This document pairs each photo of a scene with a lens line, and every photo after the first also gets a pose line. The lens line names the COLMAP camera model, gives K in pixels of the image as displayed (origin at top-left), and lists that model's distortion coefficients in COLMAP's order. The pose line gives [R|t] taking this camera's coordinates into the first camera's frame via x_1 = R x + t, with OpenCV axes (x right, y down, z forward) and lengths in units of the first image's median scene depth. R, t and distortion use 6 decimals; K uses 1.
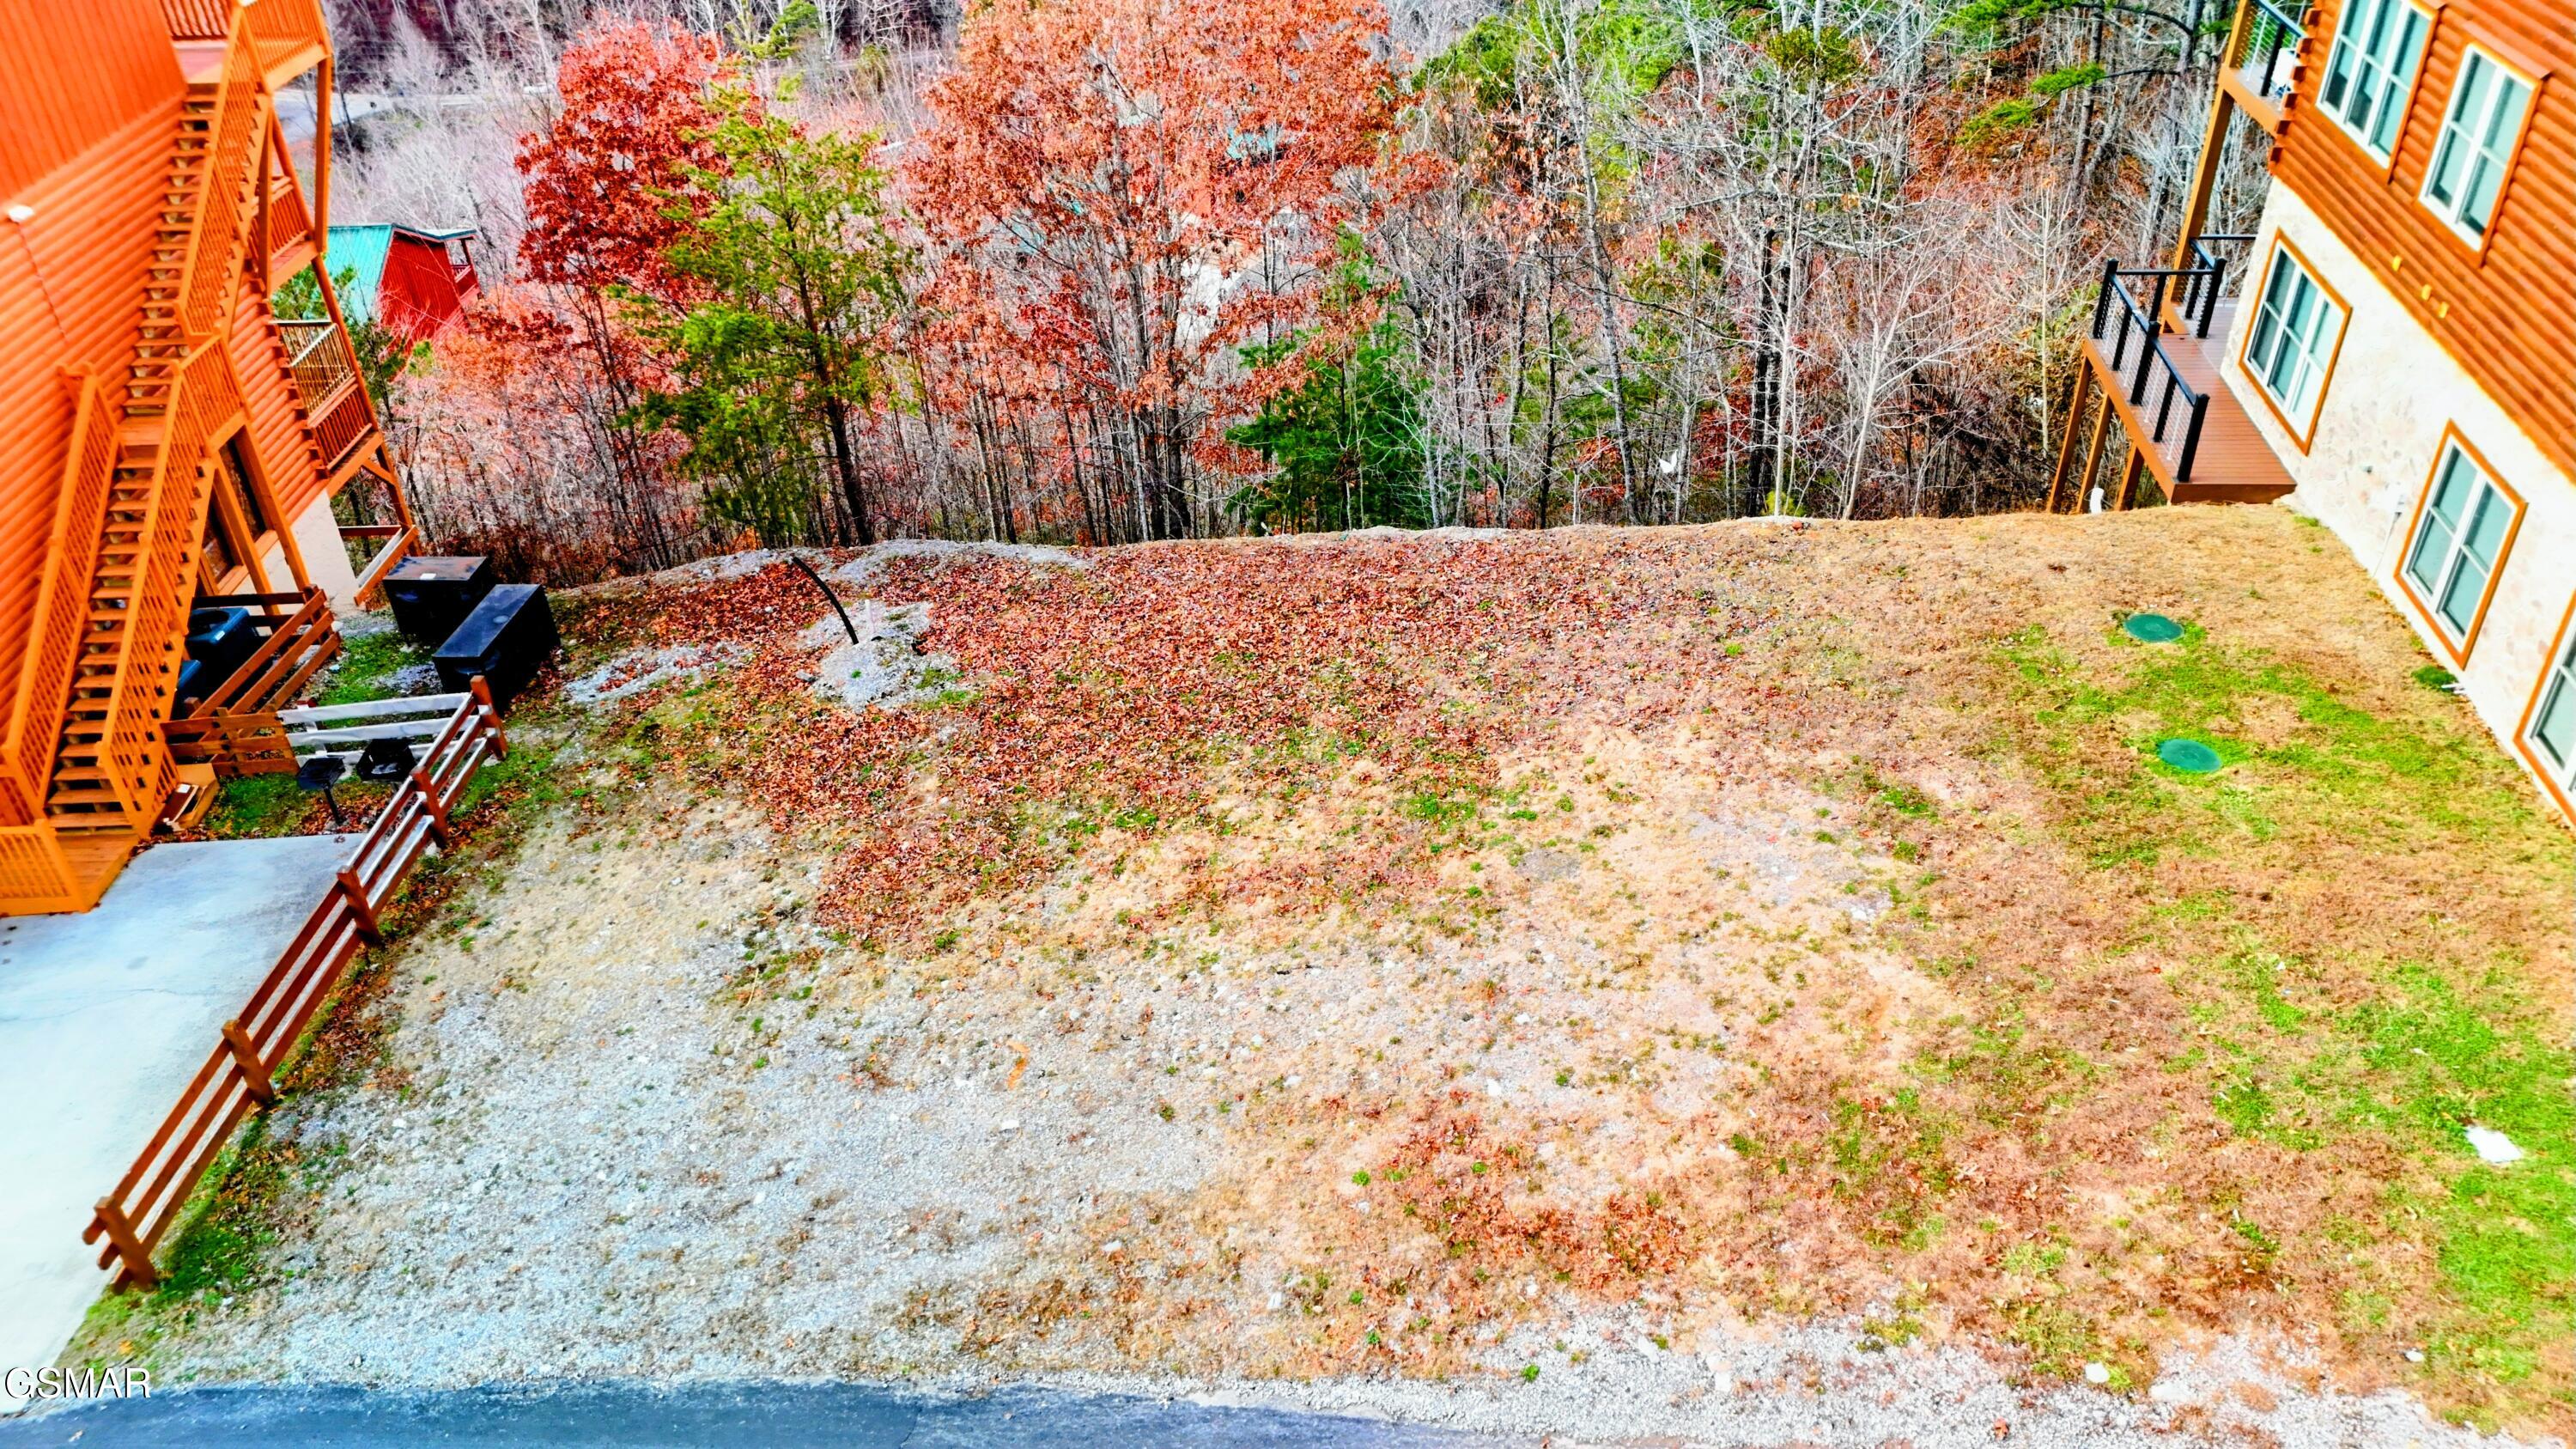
lens RADIAL K [[1884.0, 0, 1297.5], [0, 1884.0, 720.1], [0, 0, 1]] dist [0.113264, -0.138102]
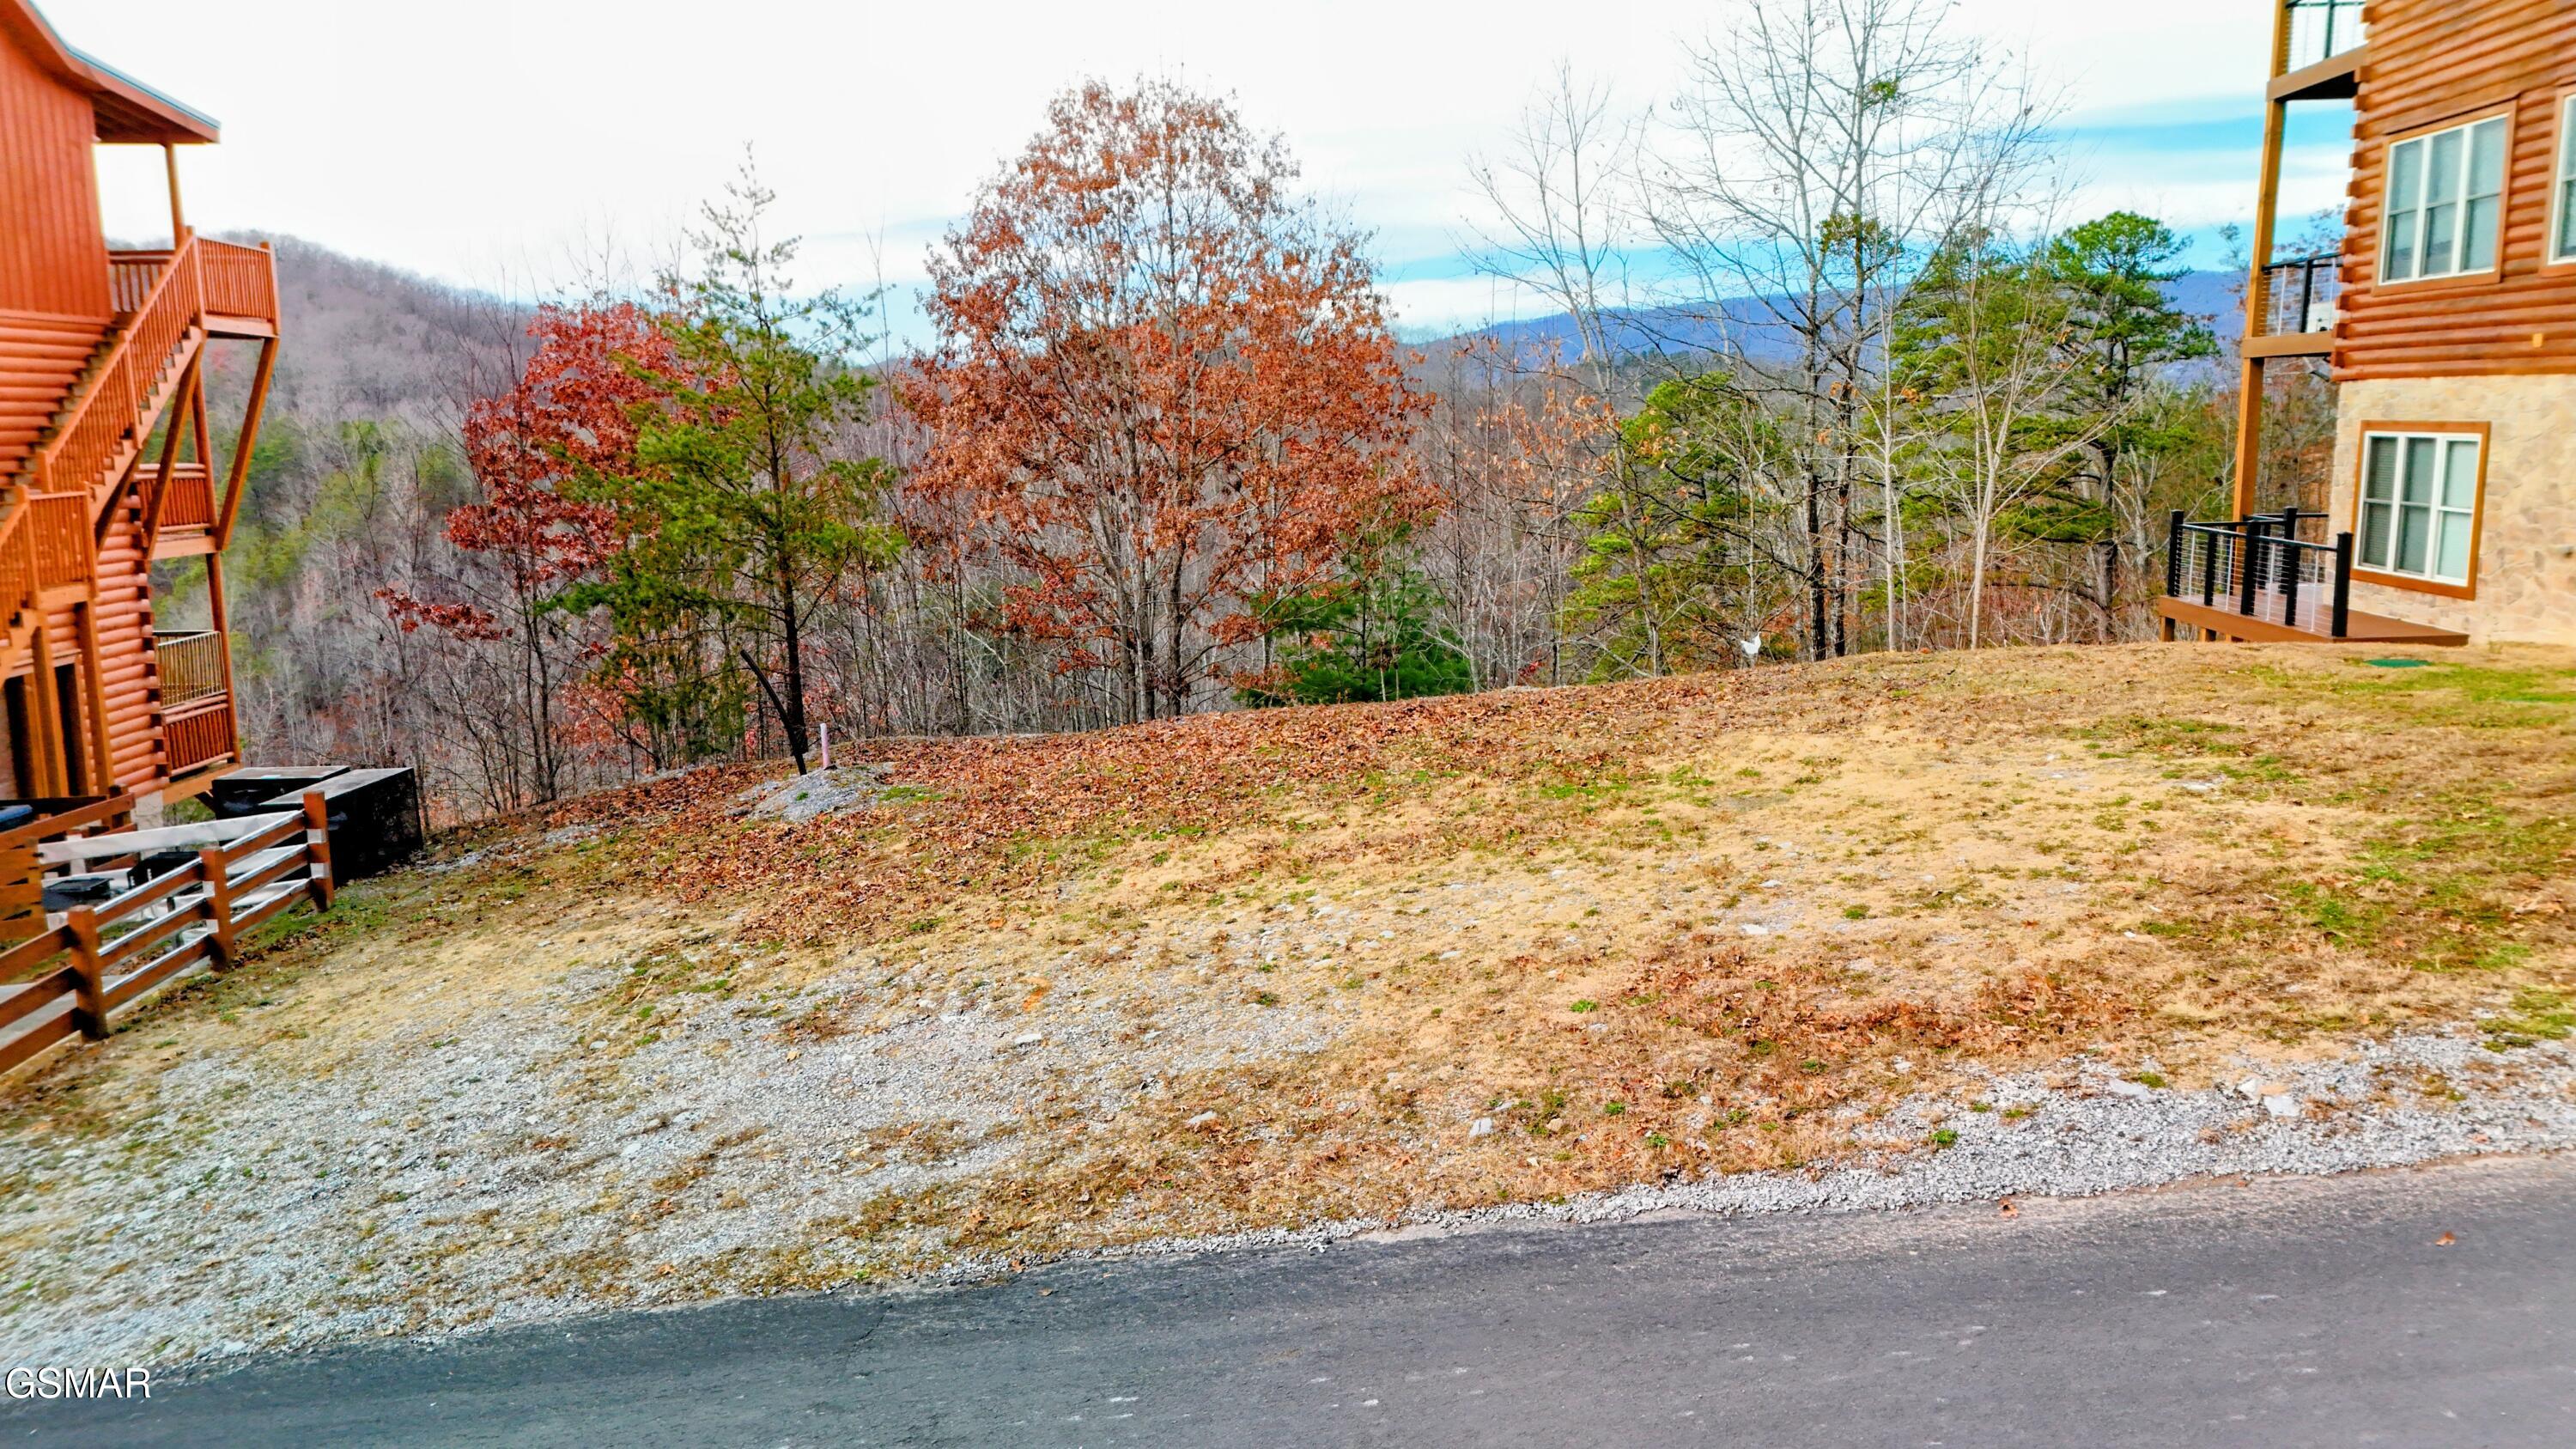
lens RADIAL K [[1884.0, 0, 1297.5], [0, 1884.0, 720.1], [0, 0, 1]] dist [0.113264, -0.138102]
pose [[0.998521, 0.006612, 0.053971, -0.082460], [0.016573, 0.908342, -0.417901, 0.344902], [-0.051787, 0.418177, 0.906888, 0.303807]]
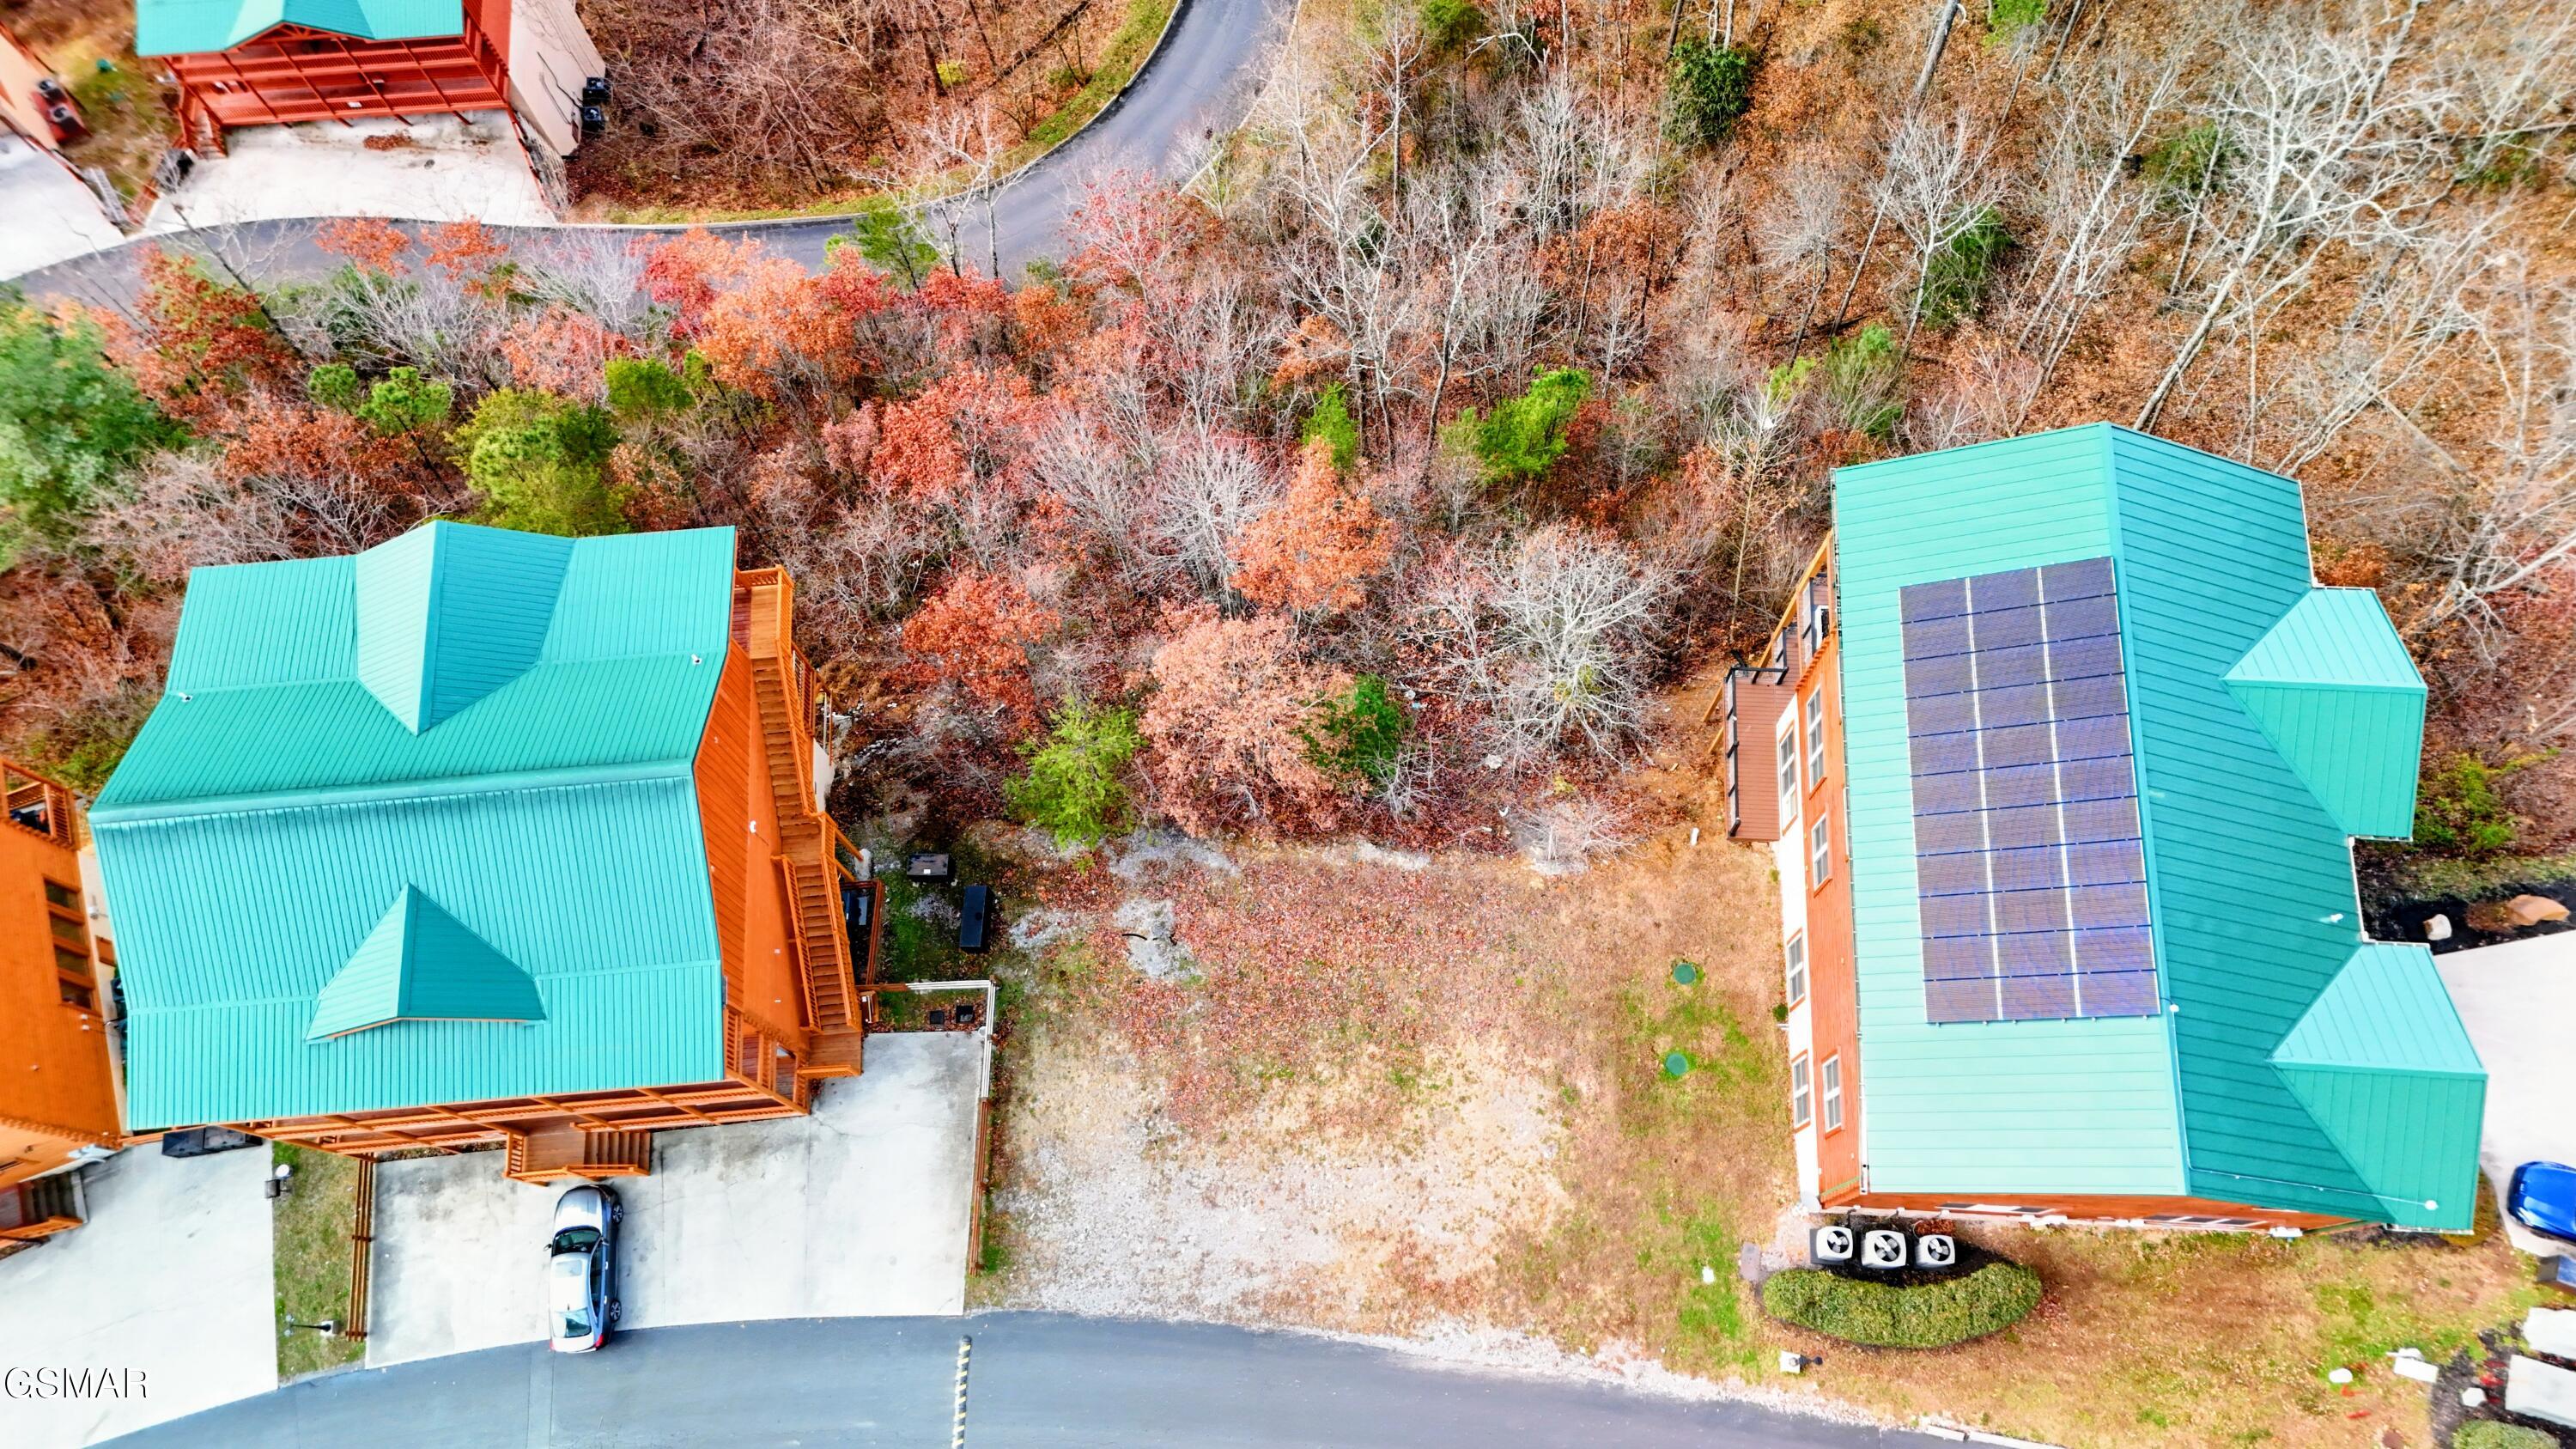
lens RADIAL K [[1884.0, 0, 1297.5], [0, 1884.0, 720.1], [0, 0, 1]] dist [0.113264, -0.138102]
pose [[0.998284, -0.058205, 0.006372, -0.060046], [0.043809, 0.814678, 0.578256, -1.937588], [-0.038848, -0.576985, 0.815830, -0.885240]]
